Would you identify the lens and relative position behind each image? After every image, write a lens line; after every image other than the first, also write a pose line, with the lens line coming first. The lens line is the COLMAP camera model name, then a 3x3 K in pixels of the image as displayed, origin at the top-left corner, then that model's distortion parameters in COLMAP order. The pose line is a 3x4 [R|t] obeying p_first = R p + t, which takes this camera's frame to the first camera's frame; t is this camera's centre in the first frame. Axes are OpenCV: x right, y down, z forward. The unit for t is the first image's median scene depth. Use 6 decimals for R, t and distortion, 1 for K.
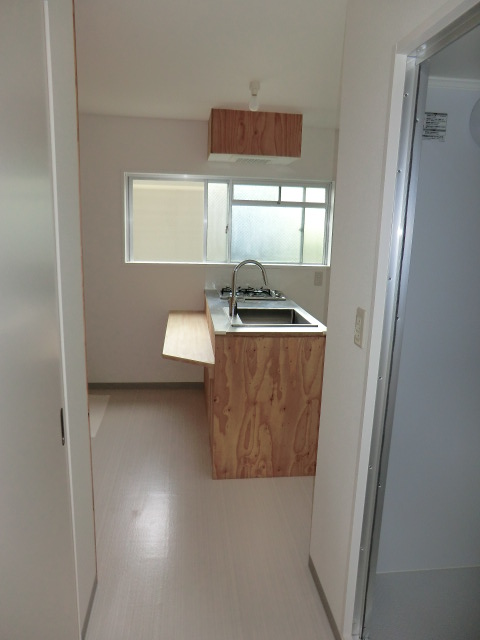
lens RADIAL K [[469.1, 0, 242.8], [0, 469.1, 321.2], [0, 0, 1]] dist [-0.098025, 0.113677]
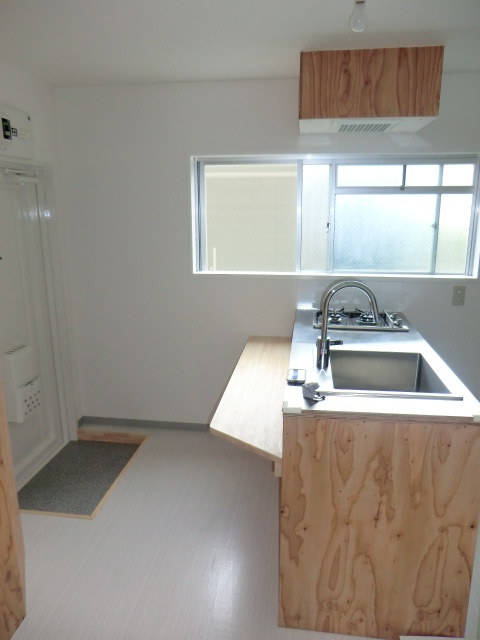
lens RADIAL K [[469.1, 0, 242.8], [0, 469.1, 321.2], [0, 0, 1]] dist [-0.098025, 0.113677]
pose [[0.967255, 0.025913, -0.252480, 0.036916], [-0.020326, 0.999488, 0.024714, -0.095592], [0.252991, -0.018773, 0.967287, 0.377436]]
